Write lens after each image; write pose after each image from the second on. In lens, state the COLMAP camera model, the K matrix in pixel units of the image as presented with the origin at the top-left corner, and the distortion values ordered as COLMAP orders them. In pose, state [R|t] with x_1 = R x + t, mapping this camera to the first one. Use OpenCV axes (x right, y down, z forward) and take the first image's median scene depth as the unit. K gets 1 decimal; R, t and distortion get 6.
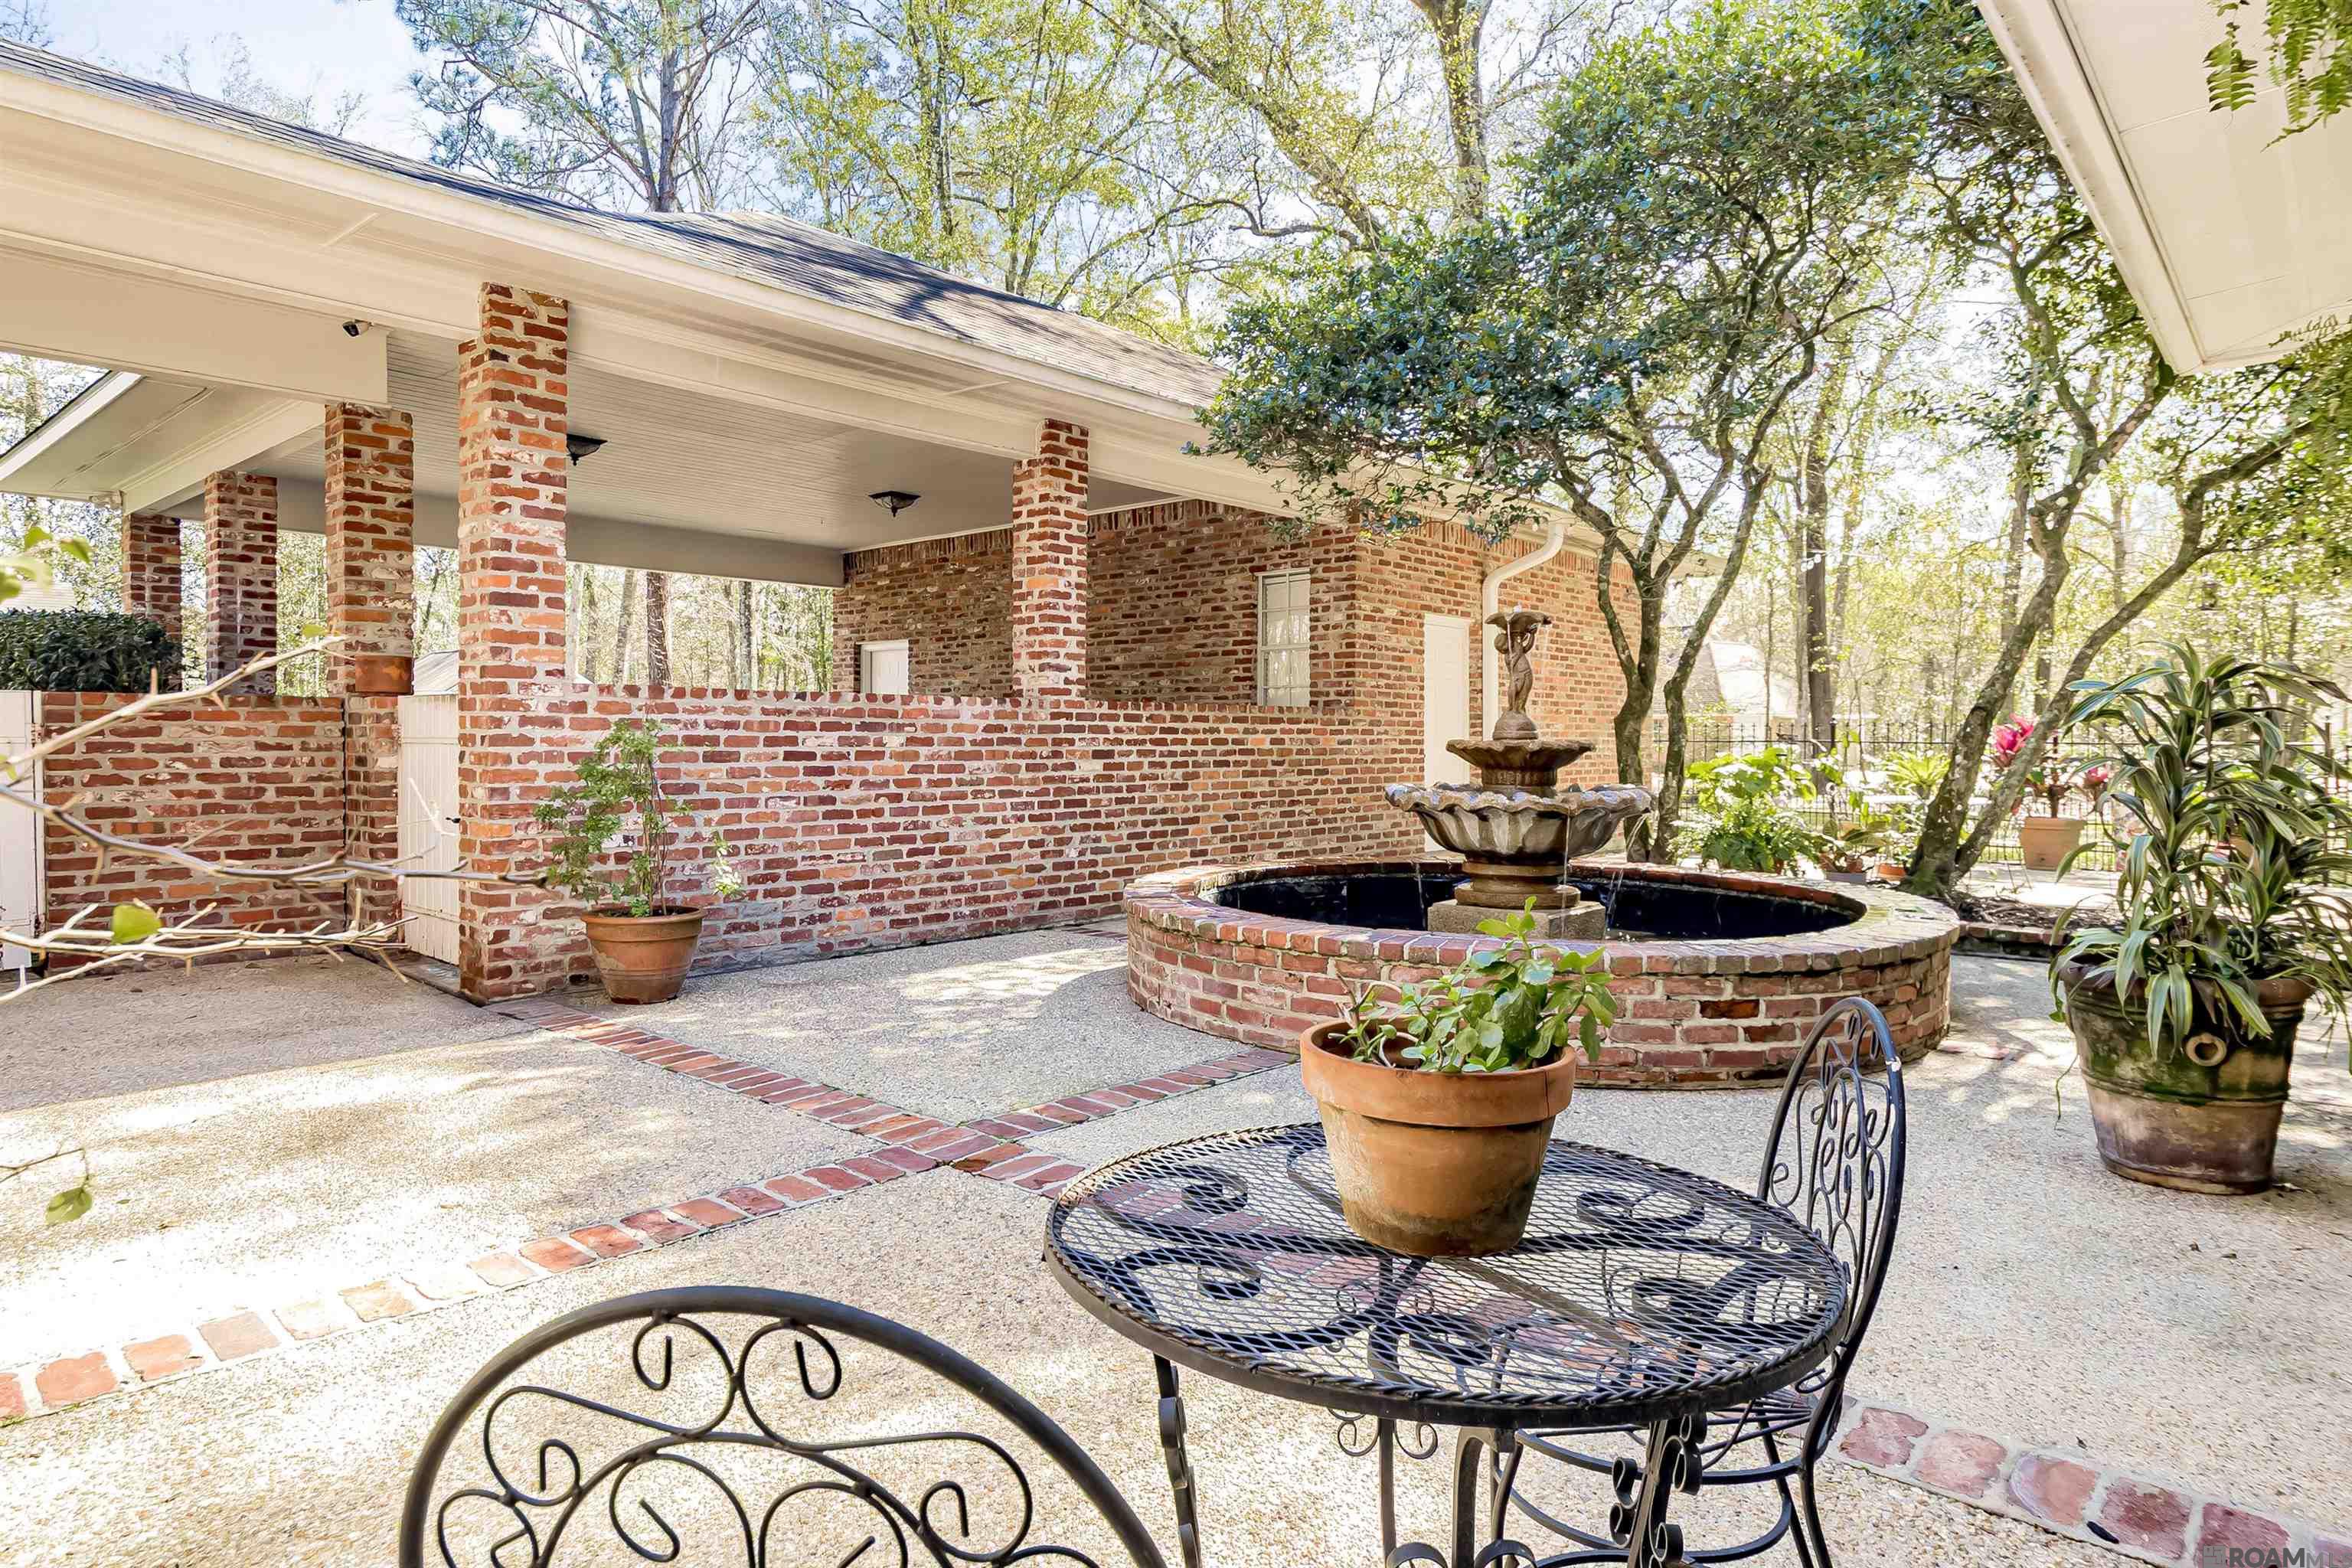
lens RADIAL K [[1346.2, 0, 1176.0], [0, 1346.2, 784.0], [0, 0, 1]] dist [-0.024042, -0.000407]
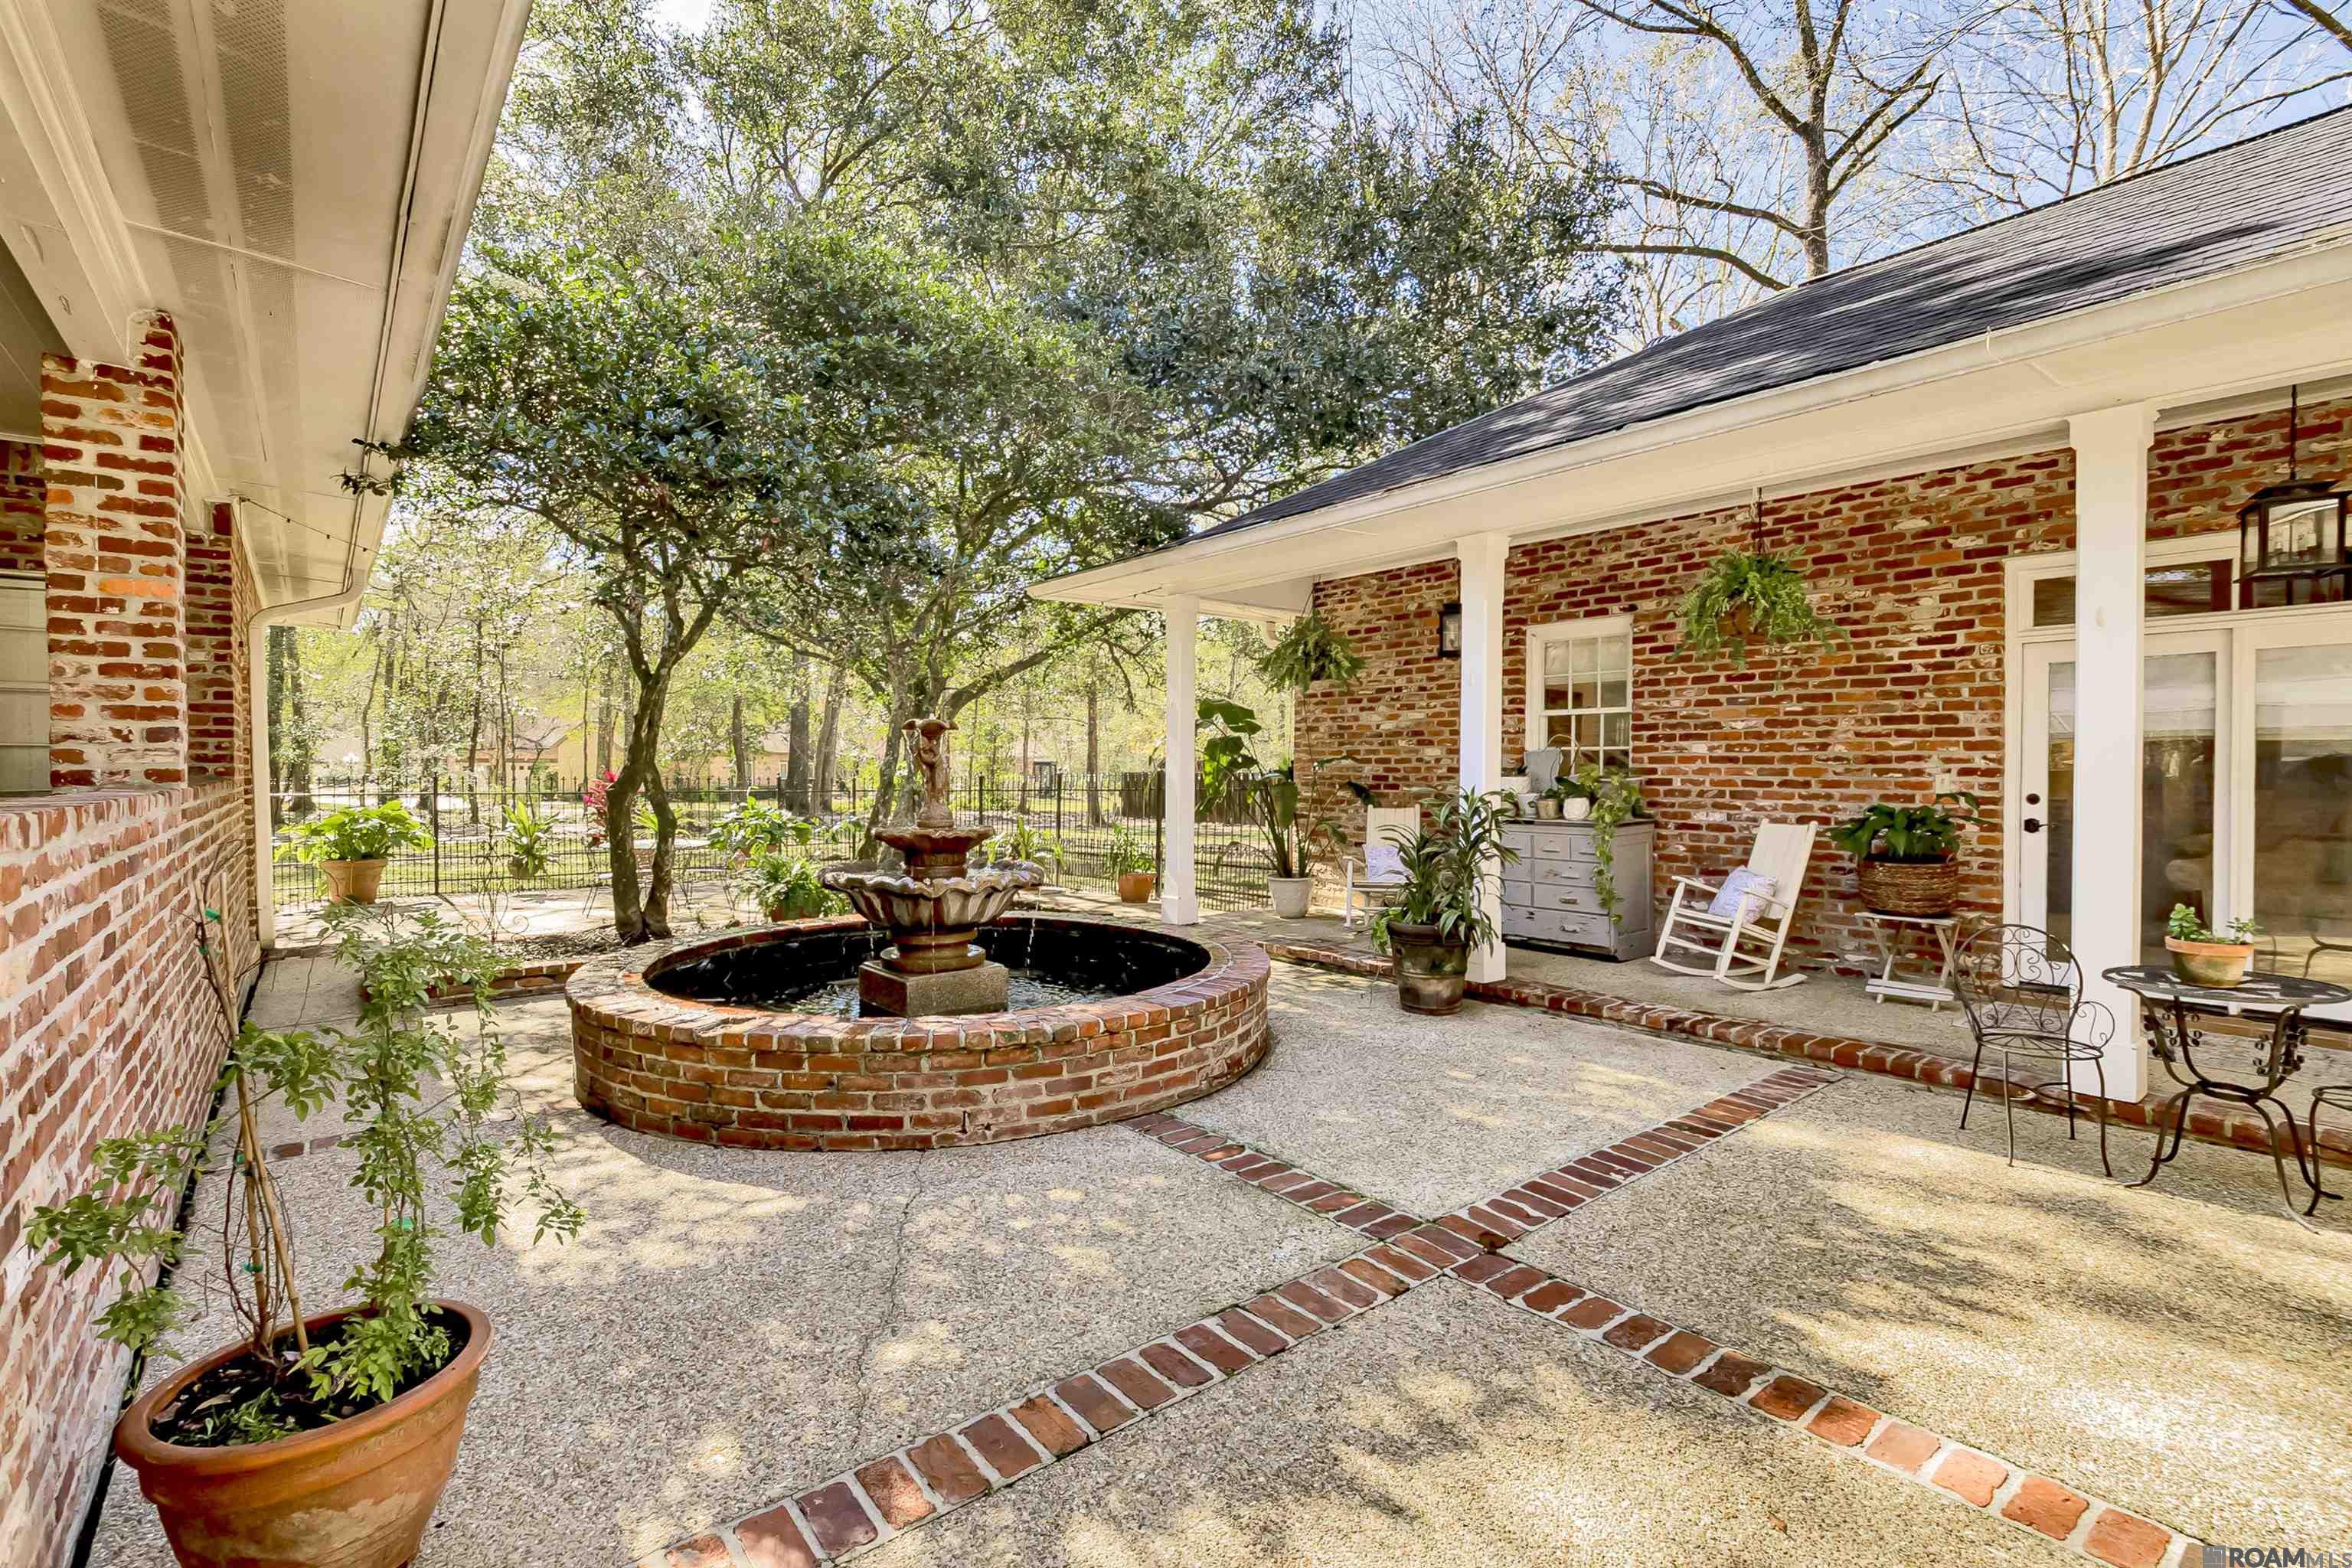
lens RADIAL K [[1042.8, 0, 1176.0], [0, 1042.8, 784.0], [0, 0, 1]] dist [0.000942, 0.000011]
pose [[0.156682, -0.019887, 0.987449, -0.987635], [0.024567, 0.999566, 0.016233, -0.125935], [-0.987343, 0.021715, 0.157103, 1.011973]]
